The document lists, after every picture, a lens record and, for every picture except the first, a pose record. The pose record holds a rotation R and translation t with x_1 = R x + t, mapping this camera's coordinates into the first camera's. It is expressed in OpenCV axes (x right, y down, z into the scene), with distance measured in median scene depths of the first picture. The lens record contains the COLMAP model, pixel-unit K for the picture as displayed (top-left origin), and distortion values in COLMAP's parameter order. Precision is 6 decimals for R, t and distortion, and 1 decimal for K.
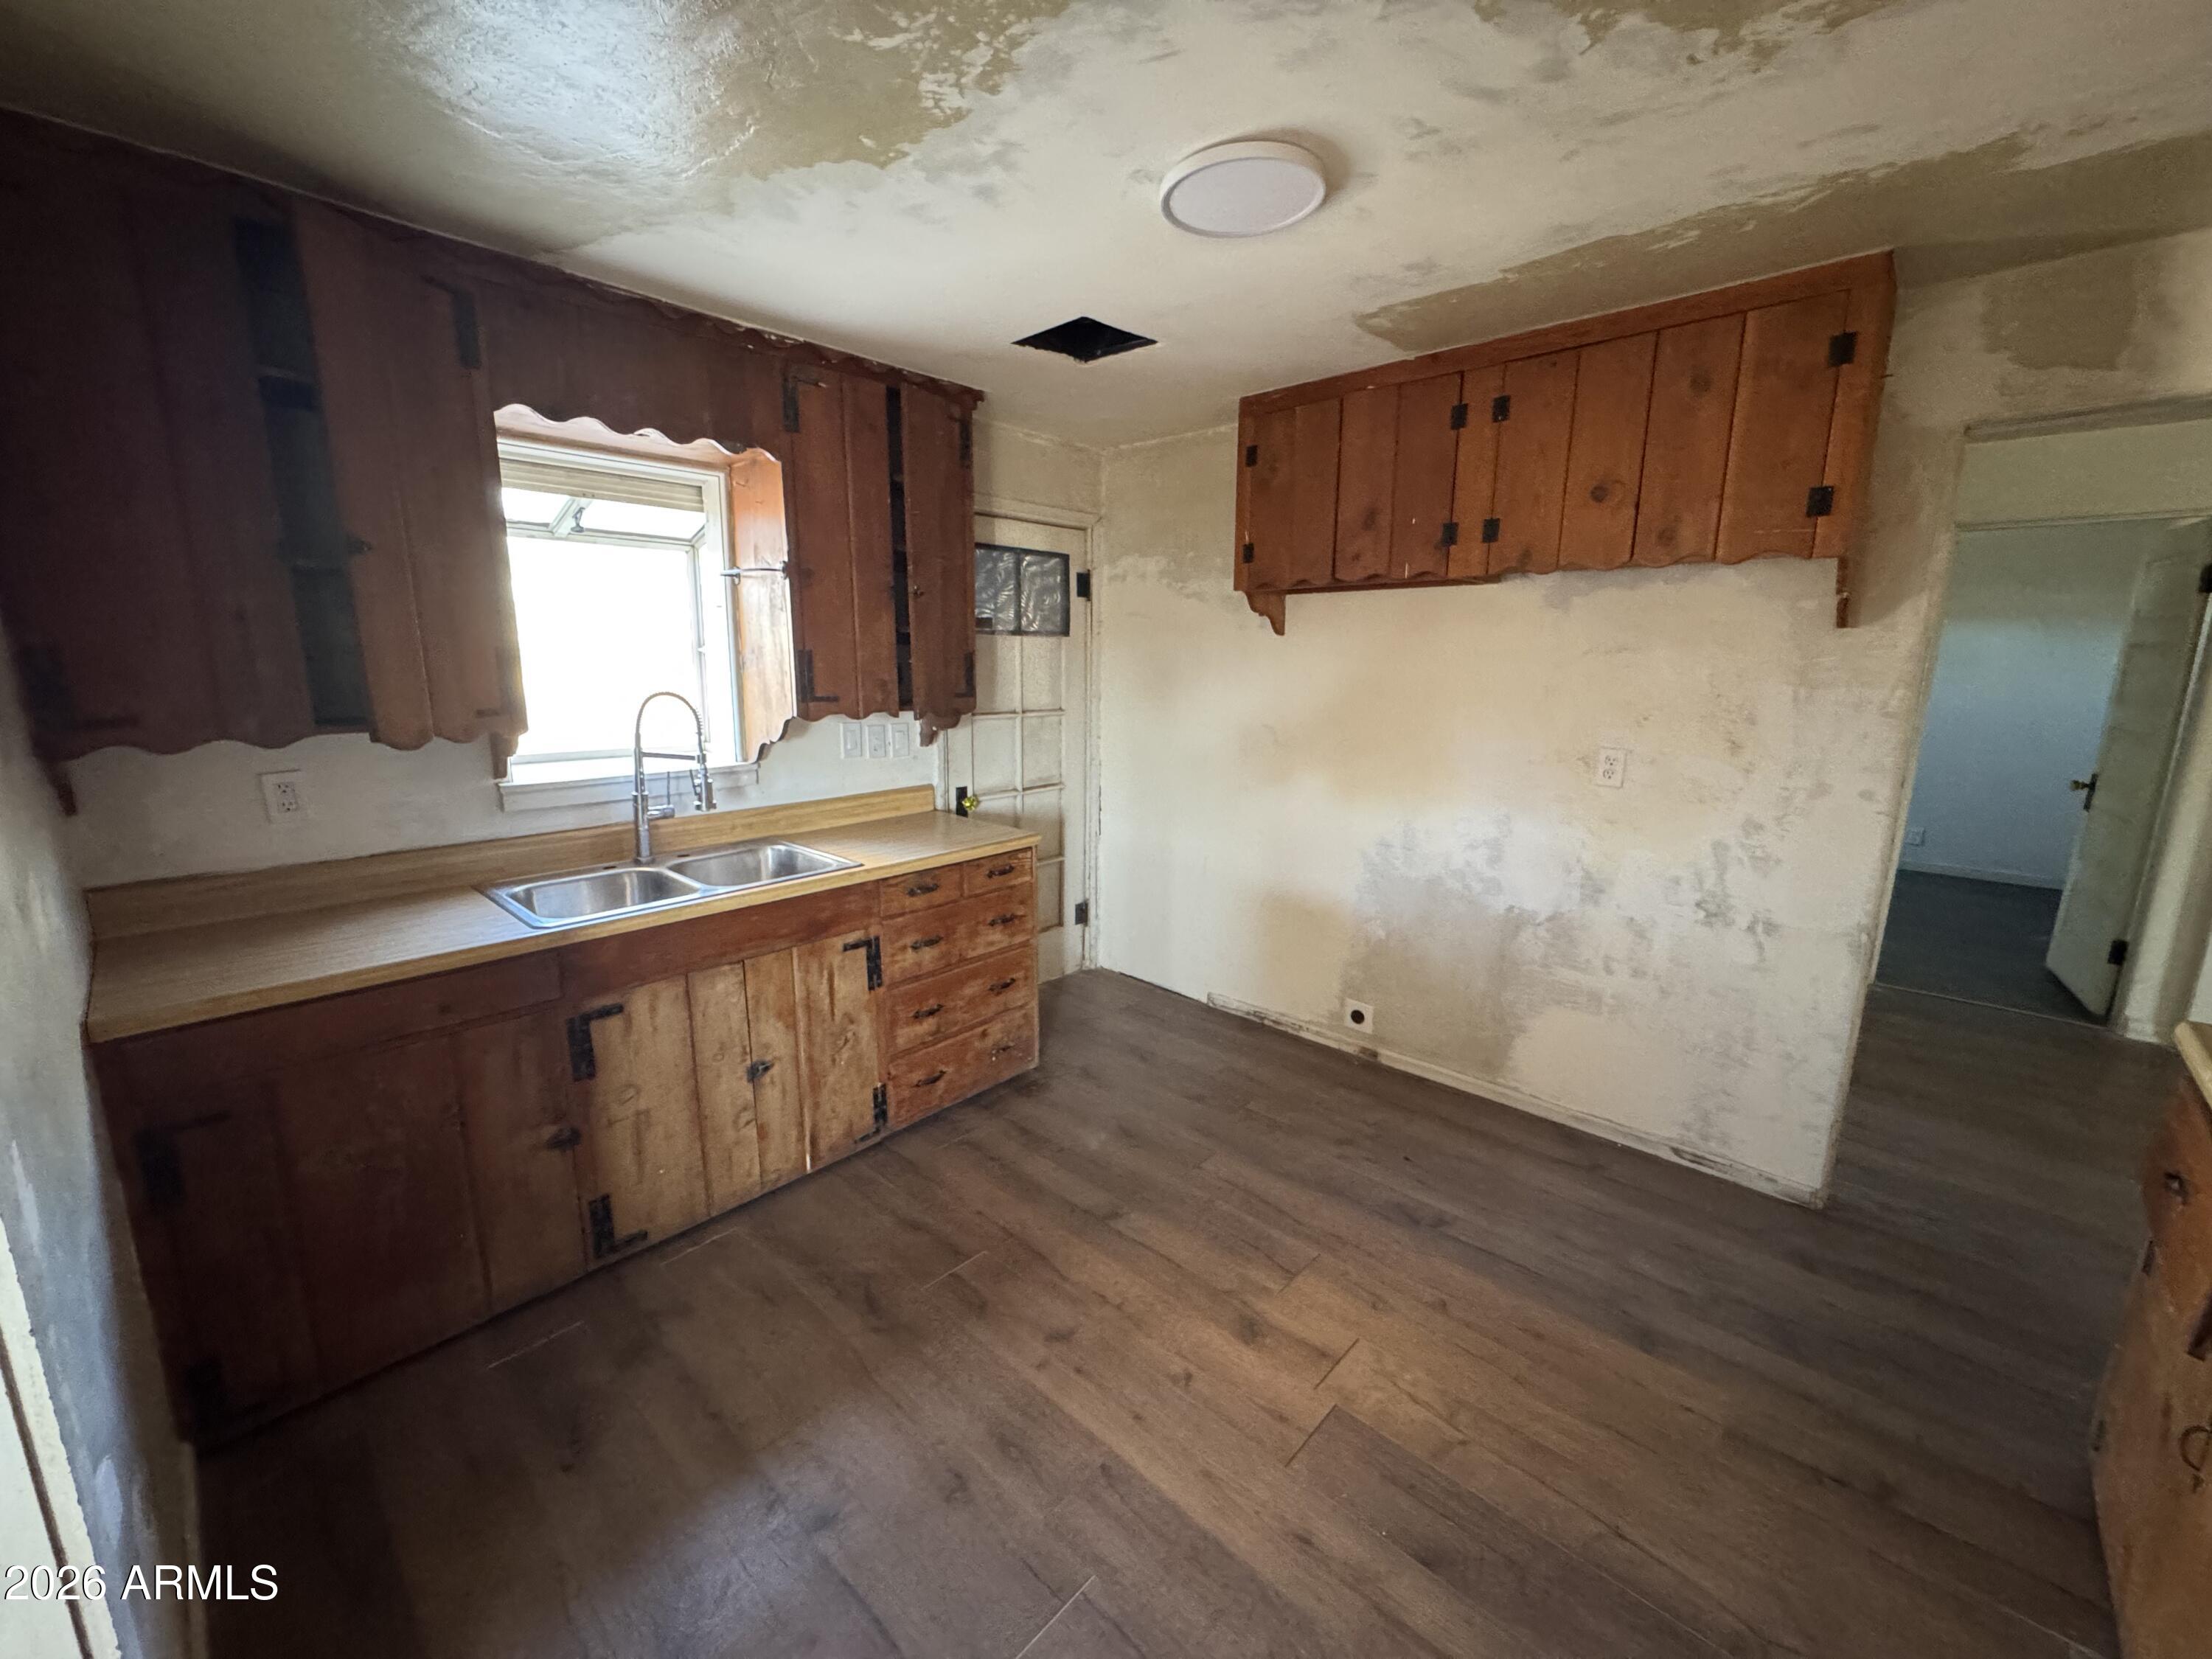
lens RADIAL K [[886.1, 0, 1104.7], [0, 886.1, 830.2], [0, 0, 1]] dist [-0.004314, 0.000320]
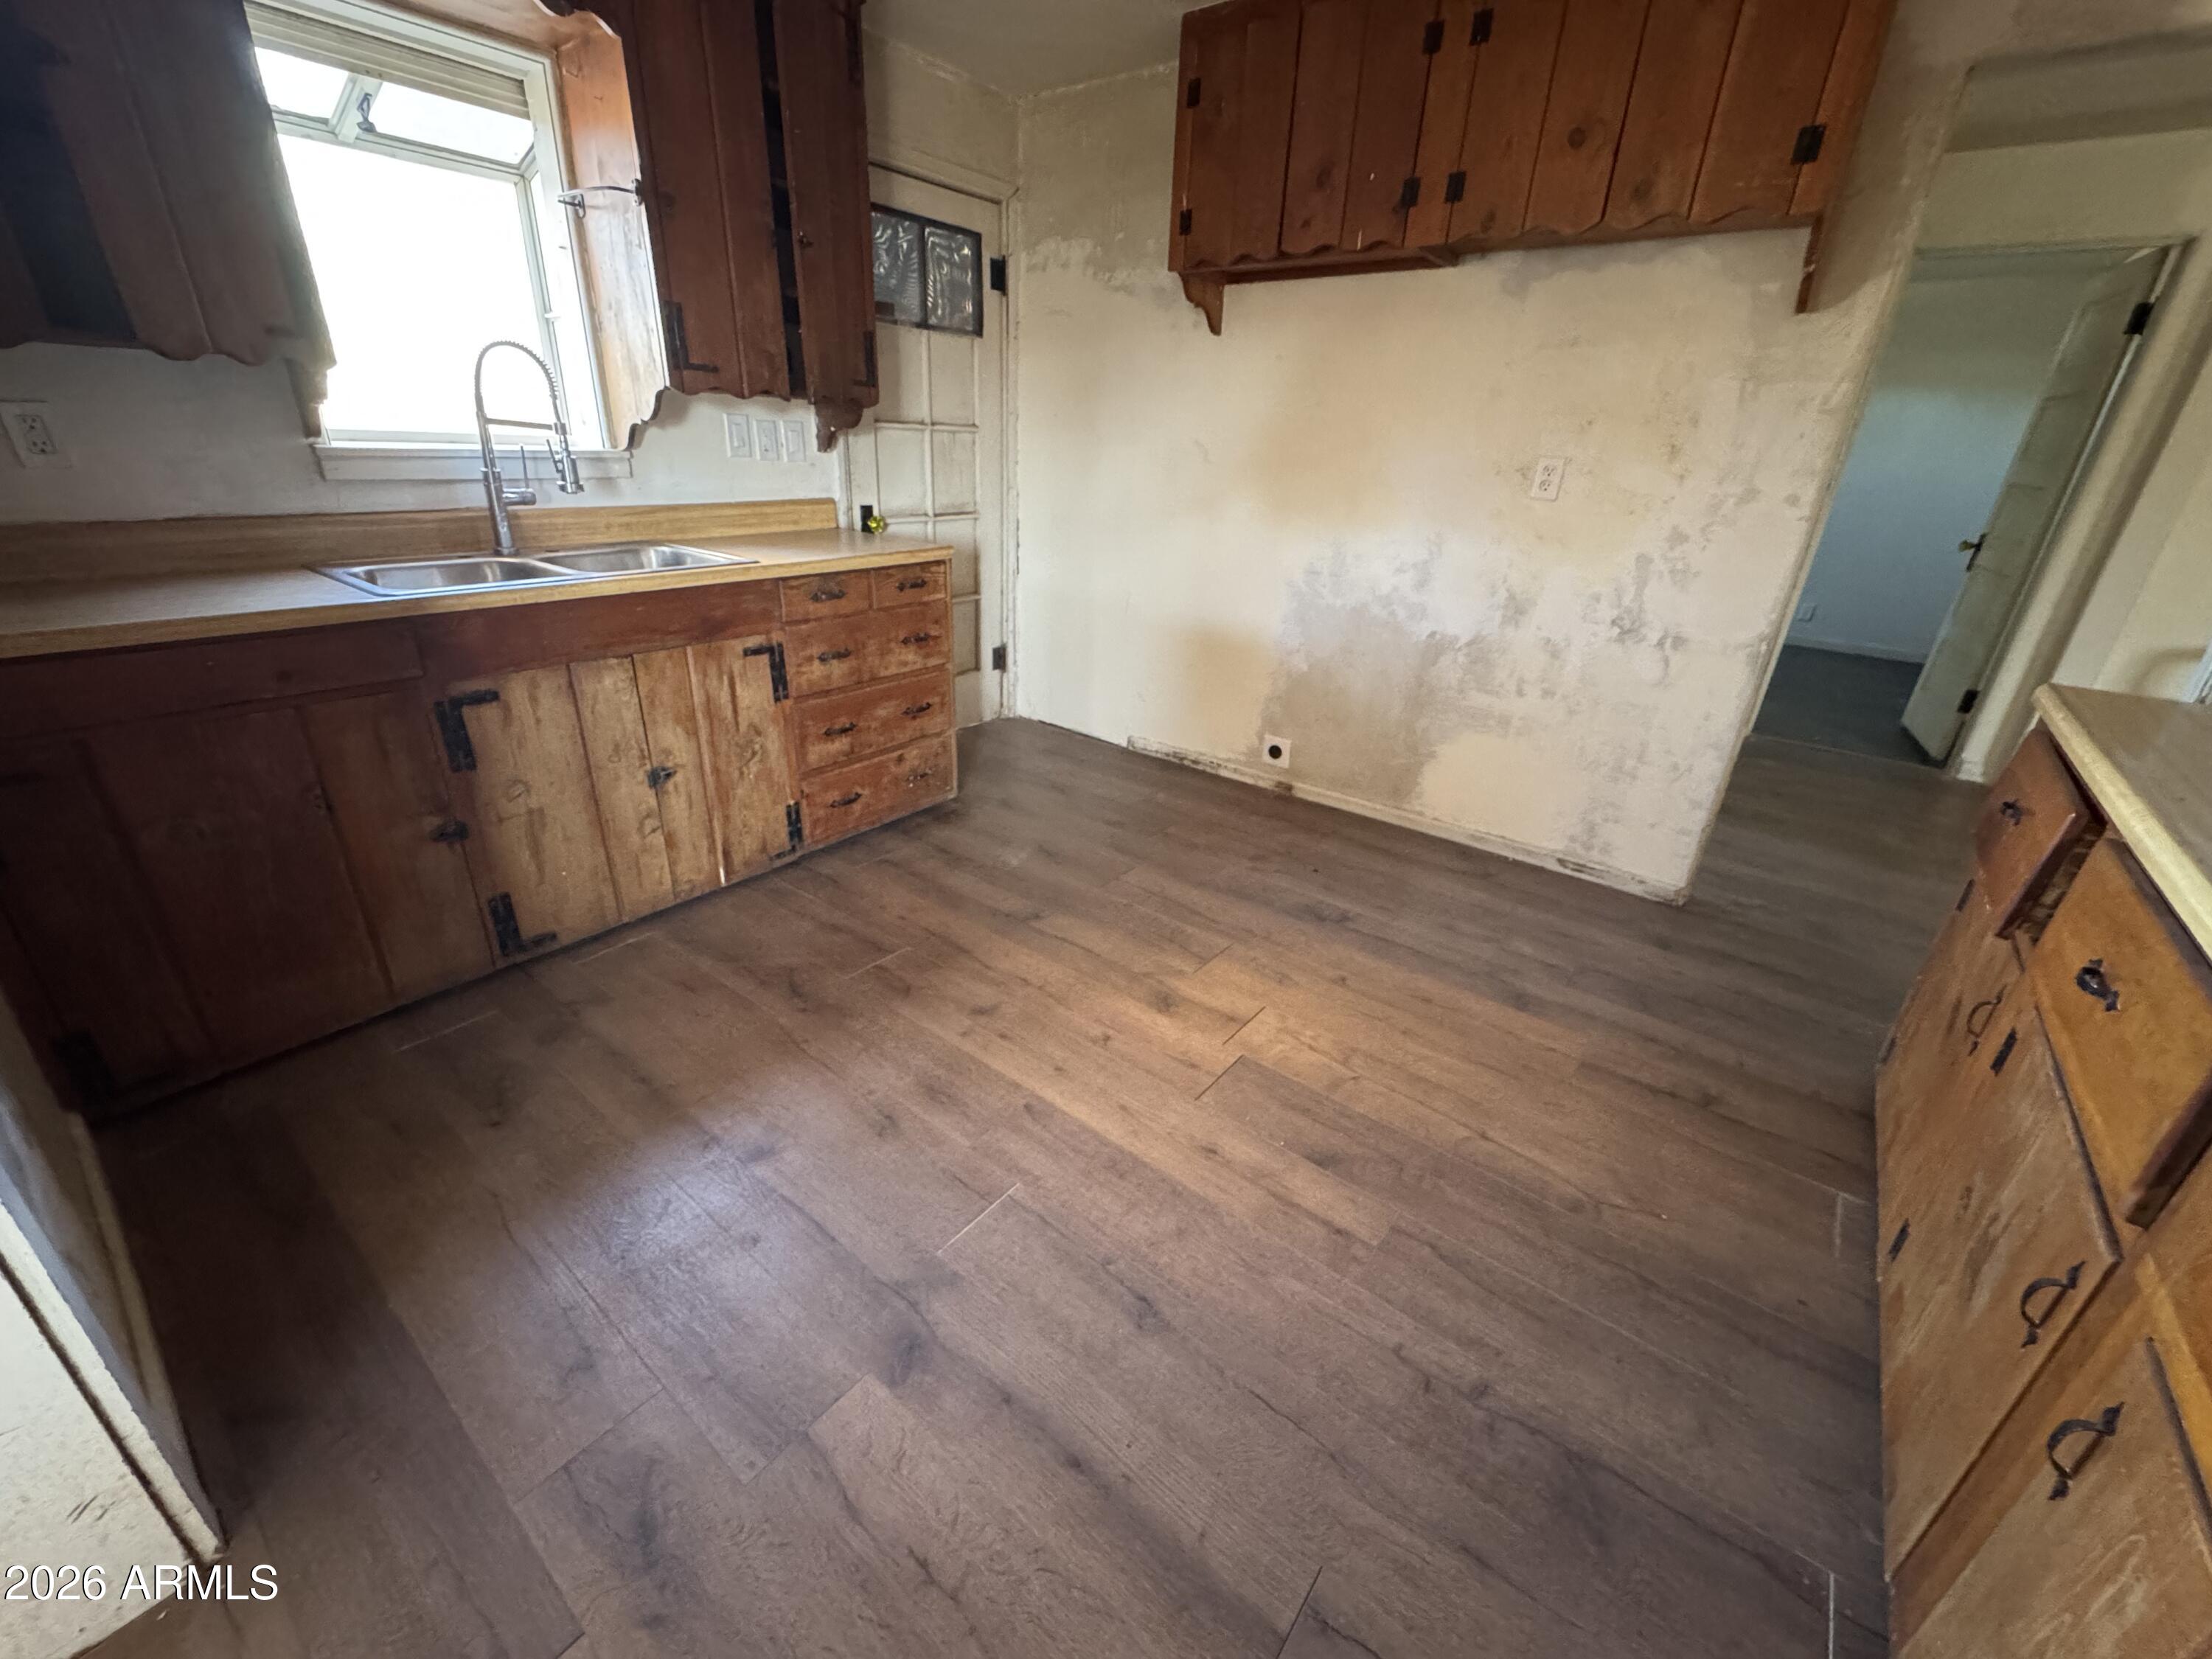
lens RADIAL K [[886.1, 0, 1104.7], [0, 886.1, 831.9], [0, 0, 1]] dist [-0.004314, 0.000320]
pose [[0.995691, -0.004519, 0.092620, -0.003515], [-0.016088, 0.975246, 0.220538, 0.105799], [-0.091324, -0.221078, 0.970971, 0.017731]]
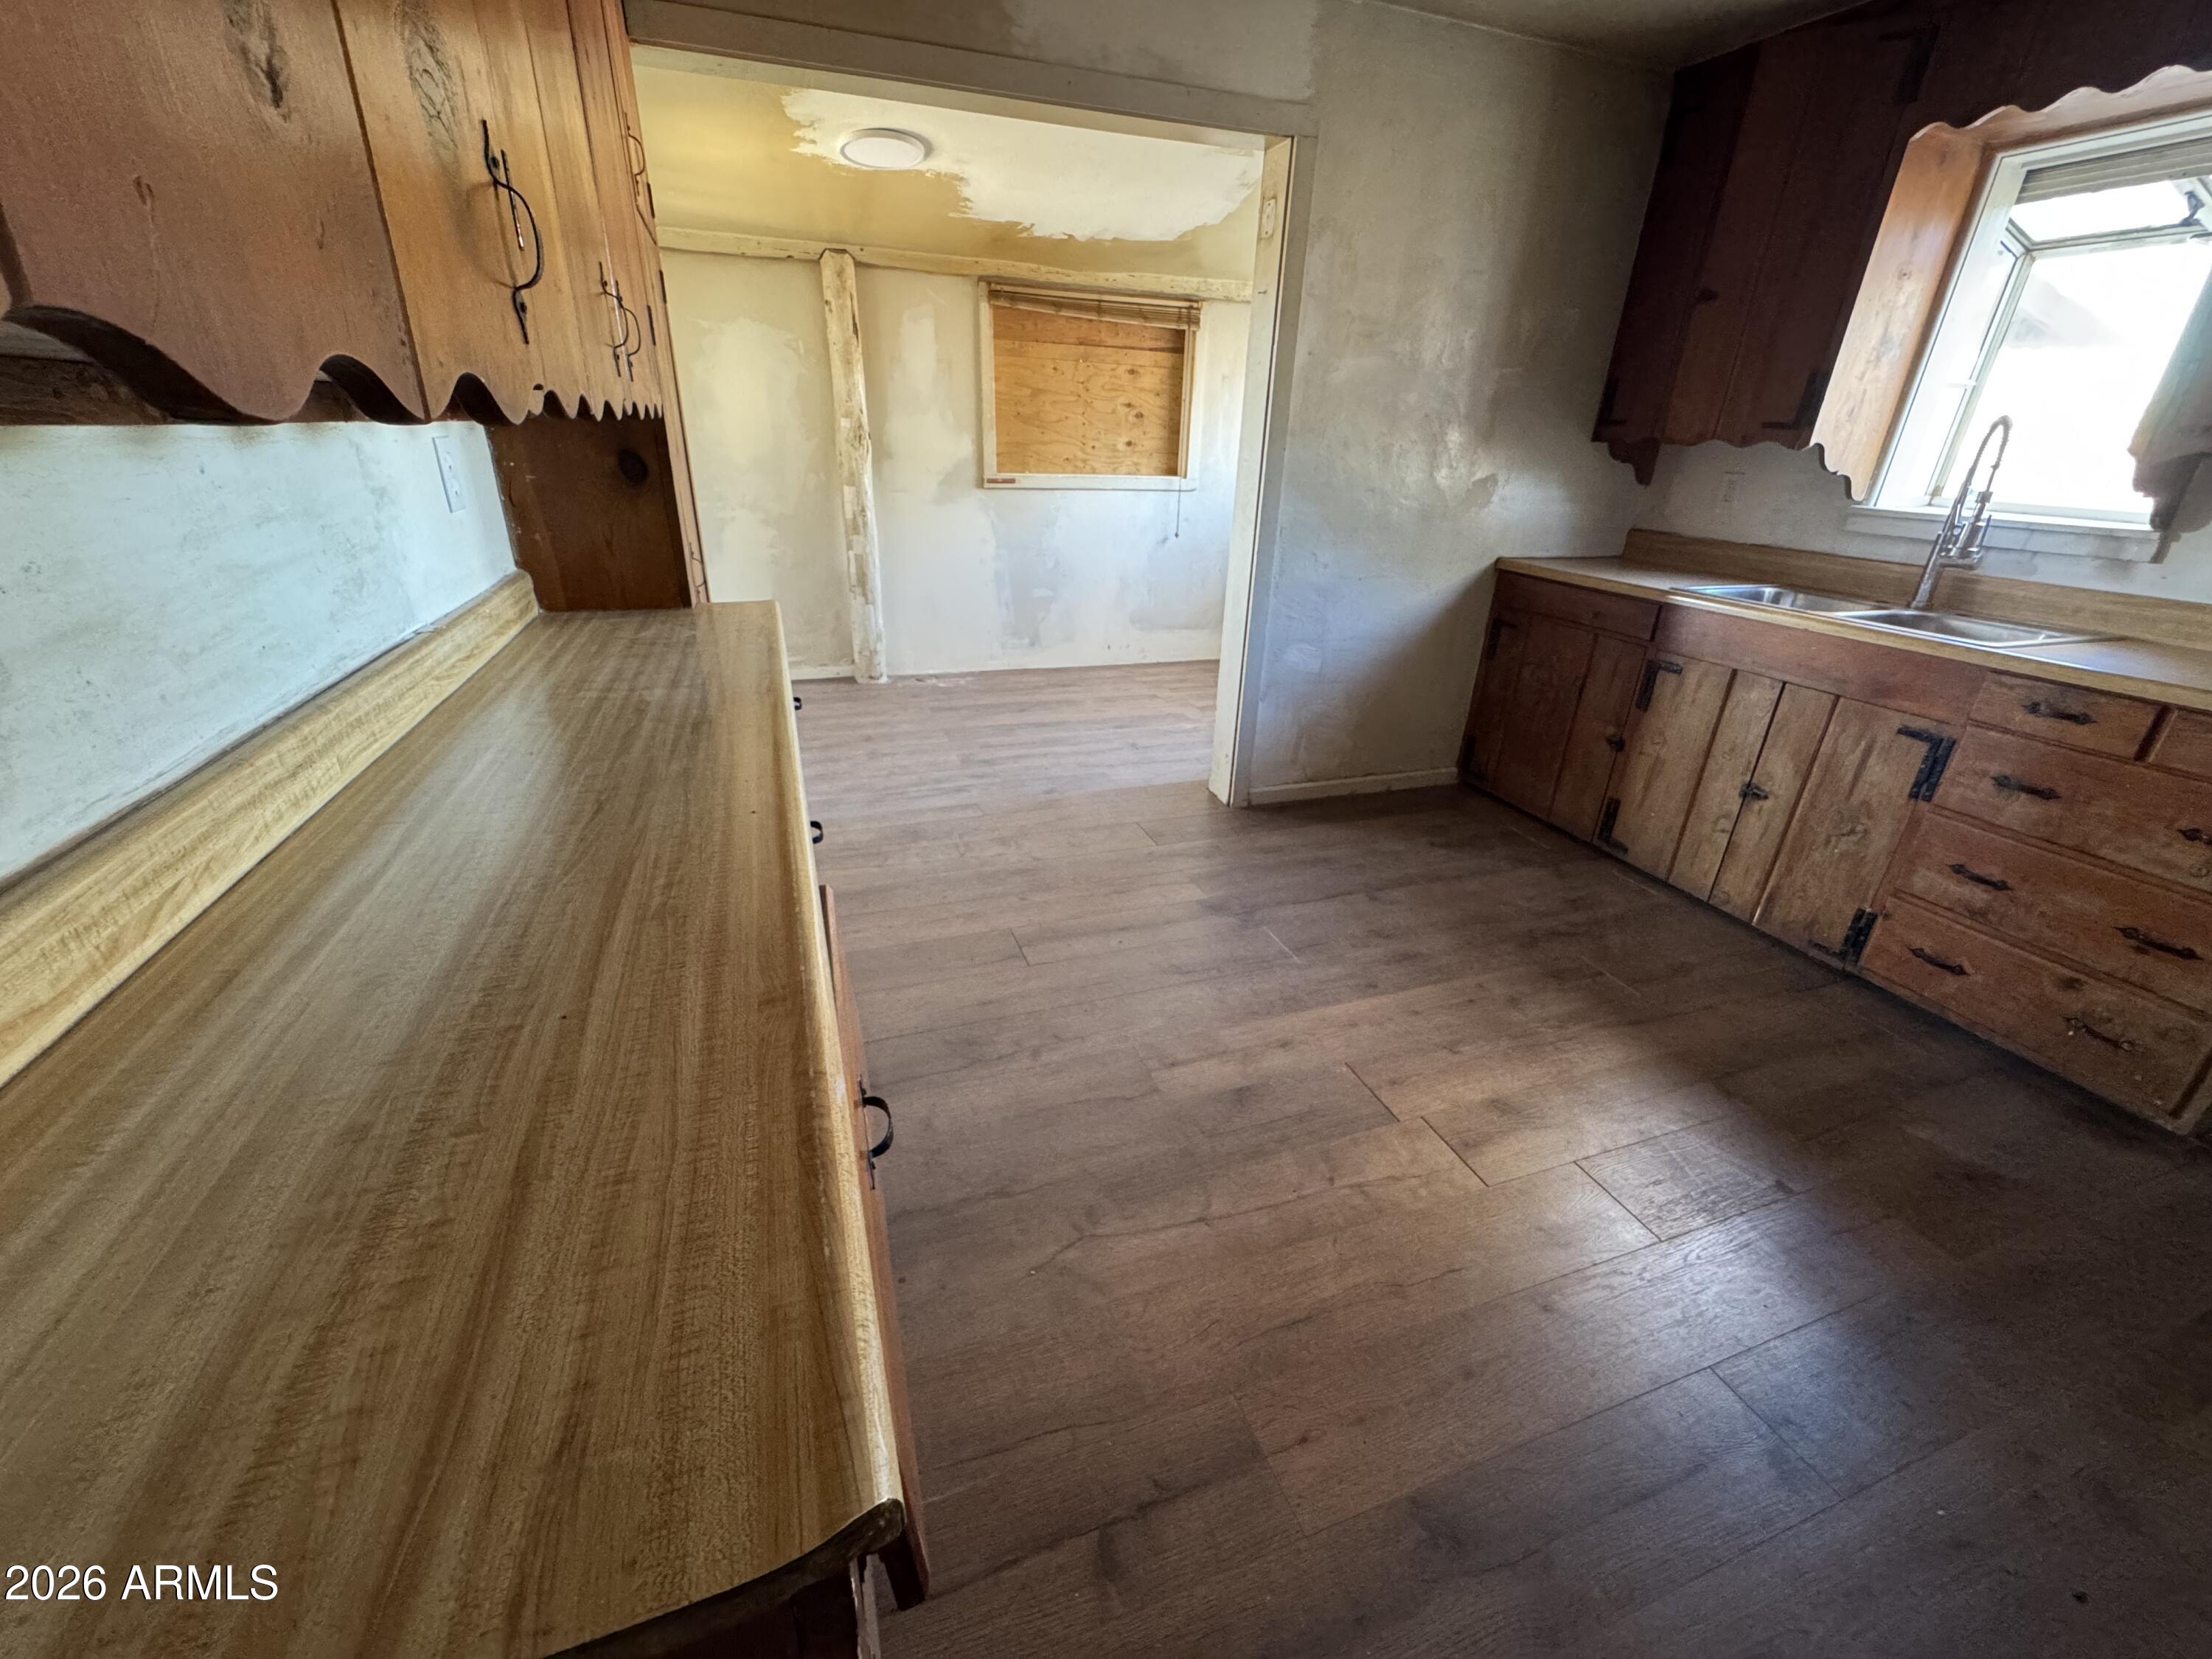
lens RADIAL K [[886.1, 0, 1100.3], [0, 886.1, 829.4], [0, 0, 1]] dist [-0.004314, 0.000320]
pose [[-0.456911, 0.342799, -0.820805, 0.805272], [-0.213135, 0.853687, 0.475176, -0.026659], [0.863600, 0.392055, -0.316997, 0.639378]]
